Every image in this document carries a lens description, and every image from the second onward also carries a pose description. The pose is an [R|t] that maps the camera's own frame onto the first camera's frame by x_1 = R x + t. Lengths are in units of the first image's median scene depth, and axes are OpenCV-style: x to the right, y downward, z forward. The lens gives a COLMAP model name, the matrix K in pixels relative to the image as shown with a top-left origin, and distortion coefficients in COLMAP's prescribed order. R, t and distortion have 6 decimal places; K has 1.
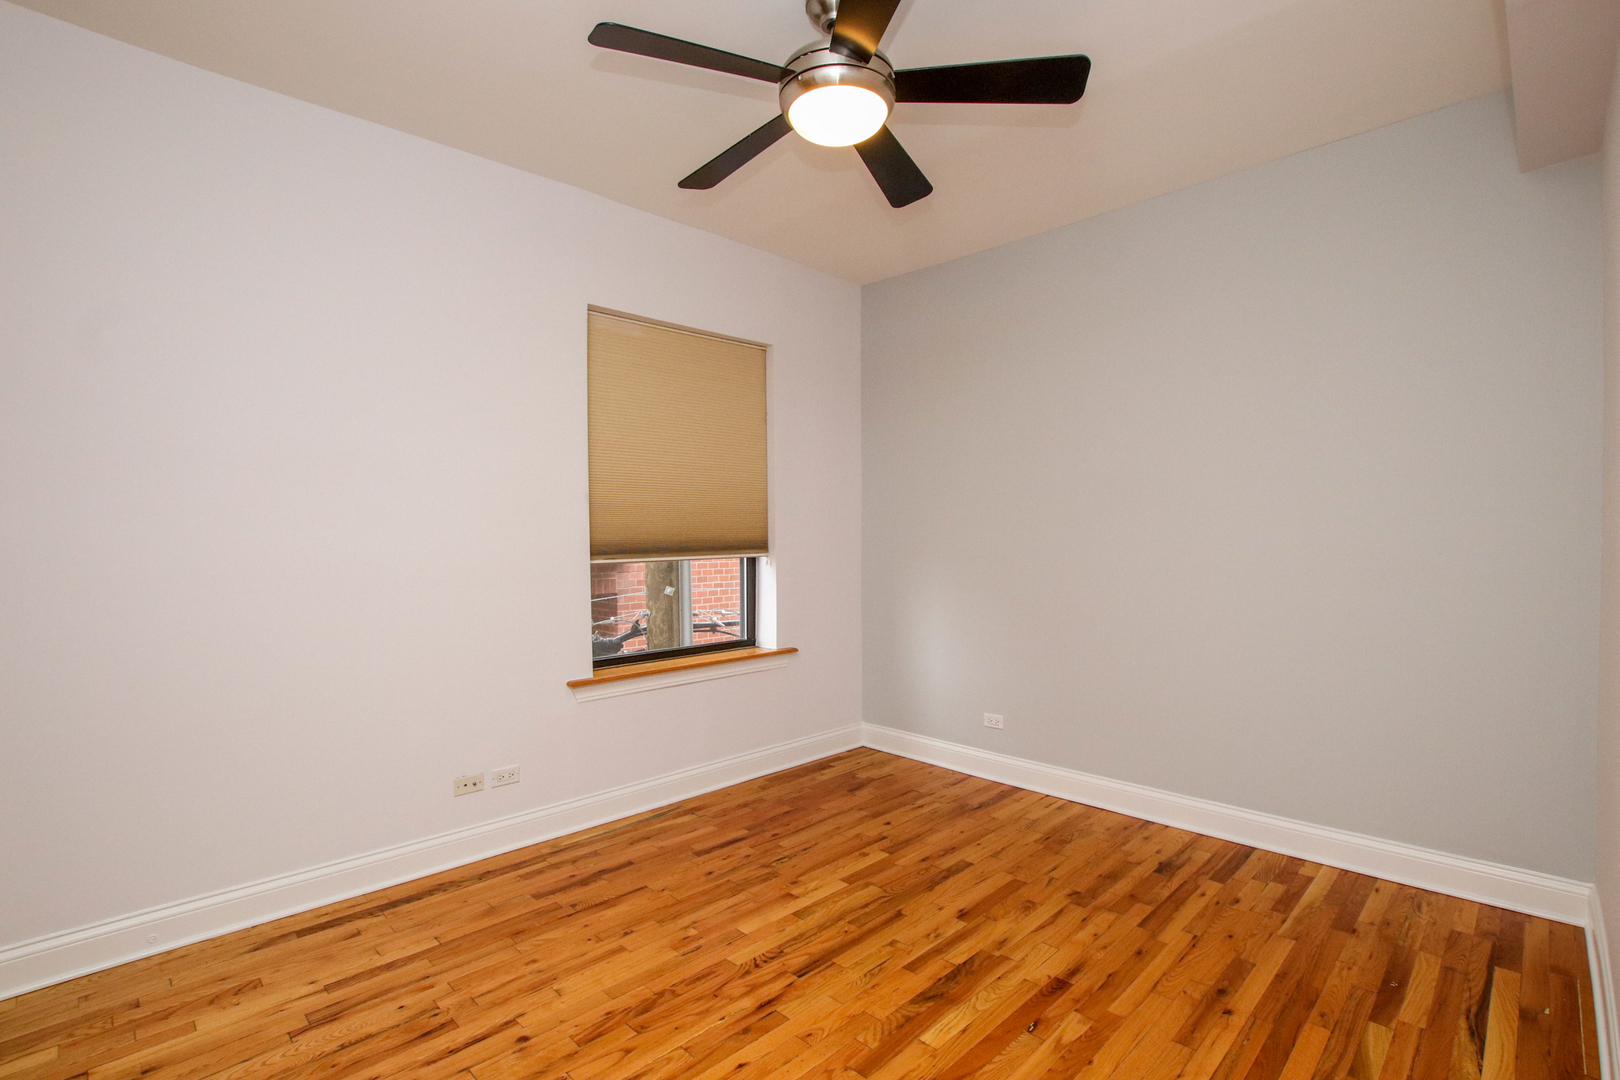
lens RADIAL K [[761.9, 0, 811.6], [0, 761.9, 544.4], [0, 0, 1]] dist [-0.020555, -0.000286]
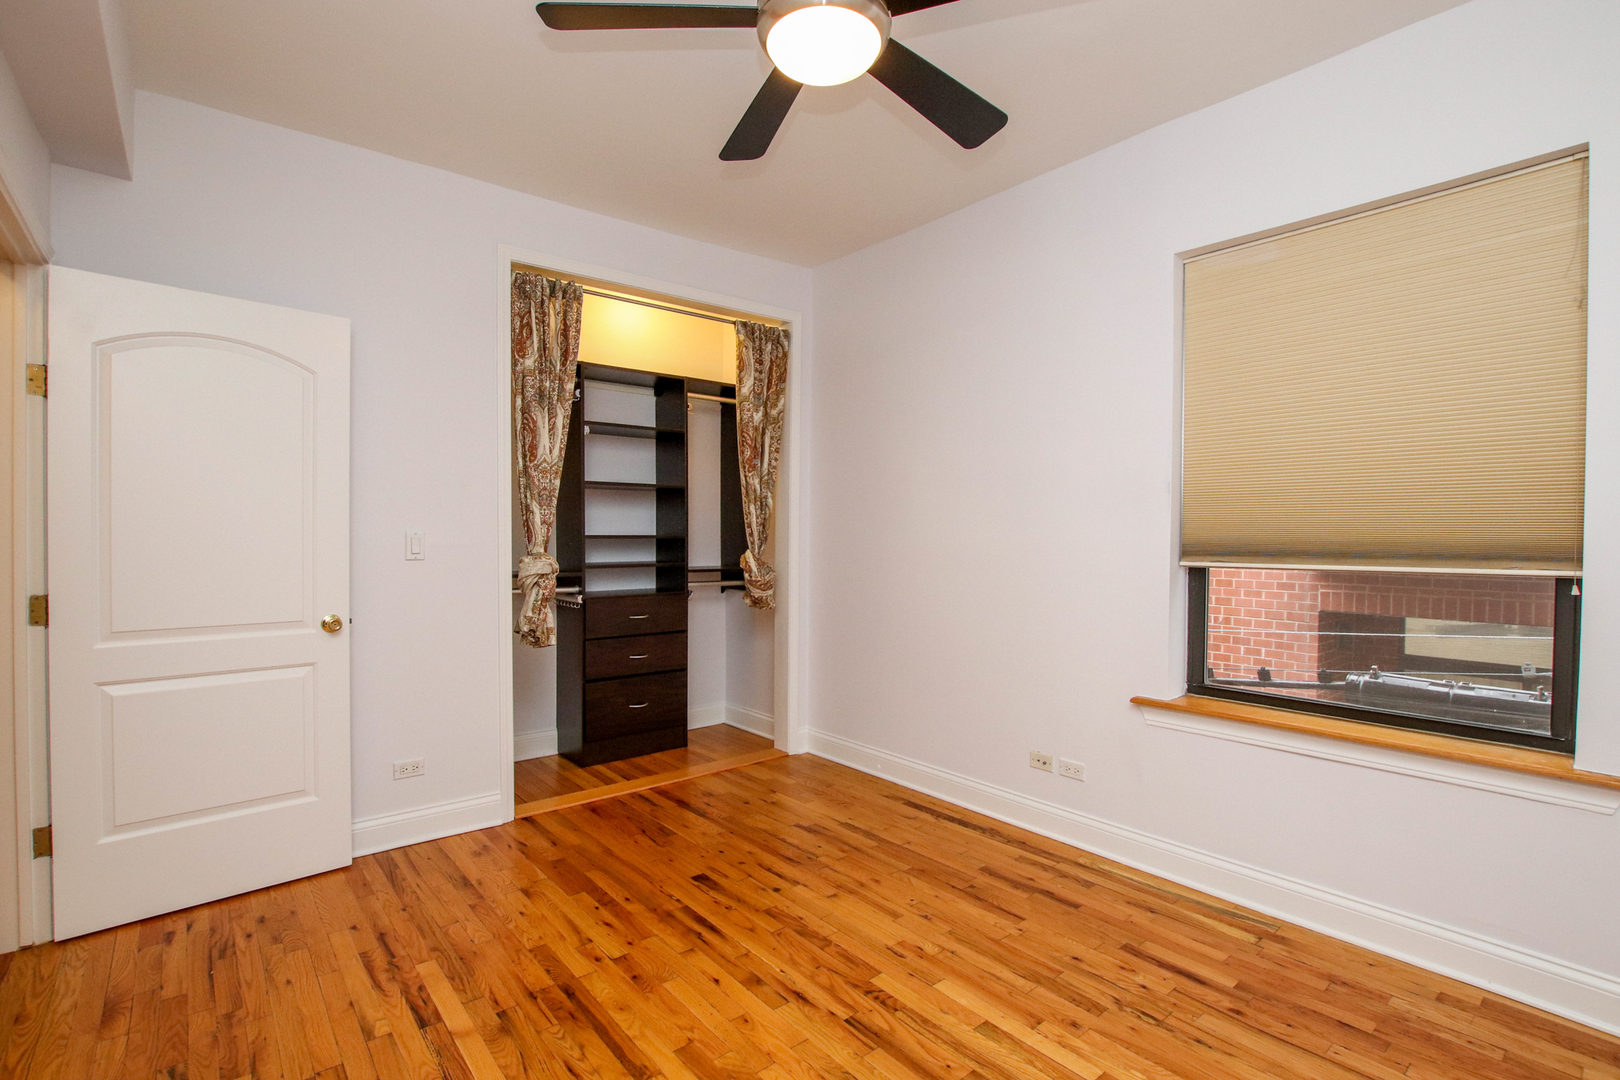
lens RADIAL K [[769.1, 0, 812.6], [0, 769.1, 525.1], [0, 0, 1]] dist [-0.020490, 0.000165]
pose [[-0.106506, -0.004987, -0.994300, 0.689051], [-0.012111, 0.999920, -0.003718, -0.012396], [0.994238, 0.011646, -0.106558, 0.807686]]
